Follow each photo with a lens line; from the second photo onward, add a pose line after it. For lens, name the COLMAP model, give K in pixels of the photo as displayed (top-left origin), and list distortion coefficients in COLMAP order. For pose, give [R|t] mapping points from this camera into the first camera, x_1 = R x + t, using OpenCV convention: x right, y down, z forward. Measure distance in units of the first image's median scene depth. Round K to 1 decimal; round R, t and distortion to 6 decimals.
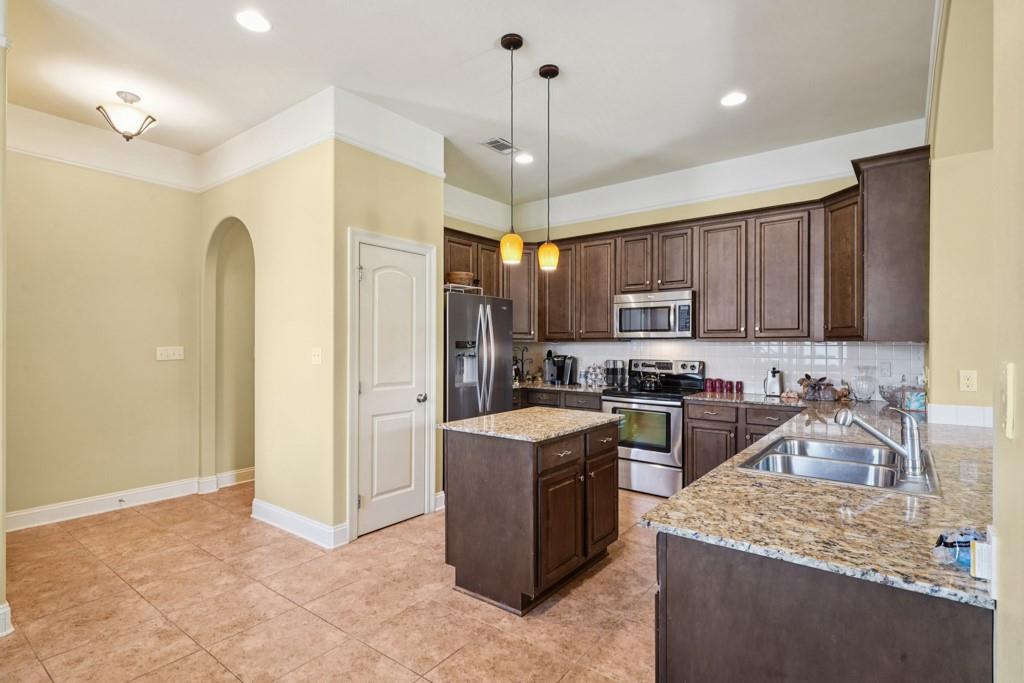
lens RADIAL K [[508.7, 0, 493.9], [0, 508.7, 340.6], [0, 0, 1]] dist [0.014152, -0.011332]
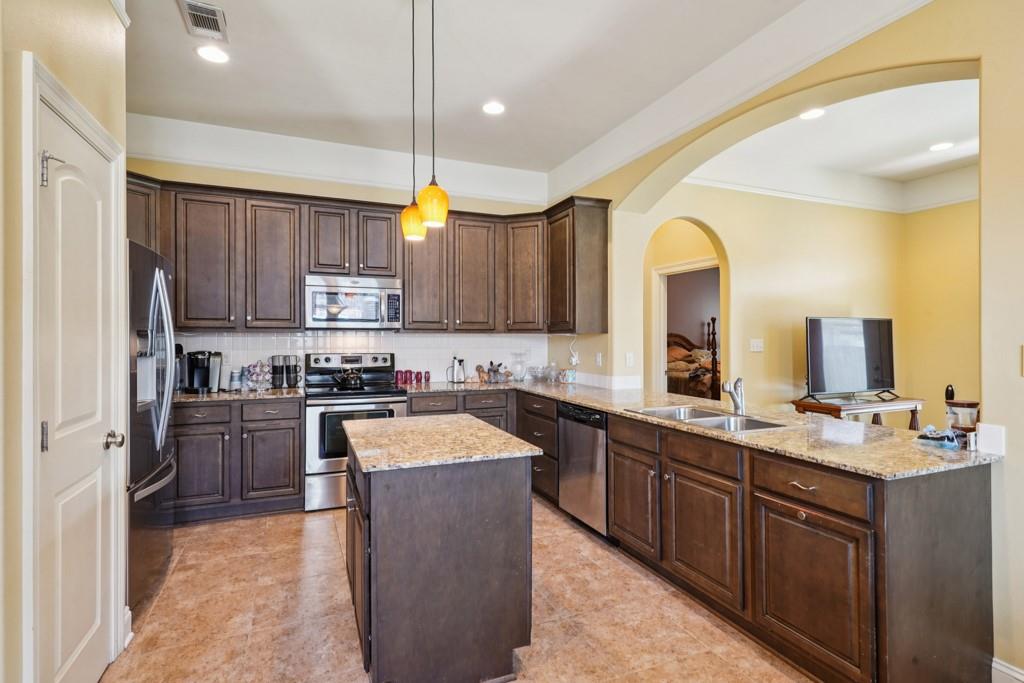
lens RADIAL K [[516.3, 0, 512.4], [0, 516.3, 336.1], [0, 0, 1]] dist [0.015737, -0.011521]
pose [[0.459580, 0.000610, 0.888136, -0.363984], [-0.008523, 0.999957, 0.003723, 0.002281], [-0.888096, -0.009281, 0.459565, 0.348823]]
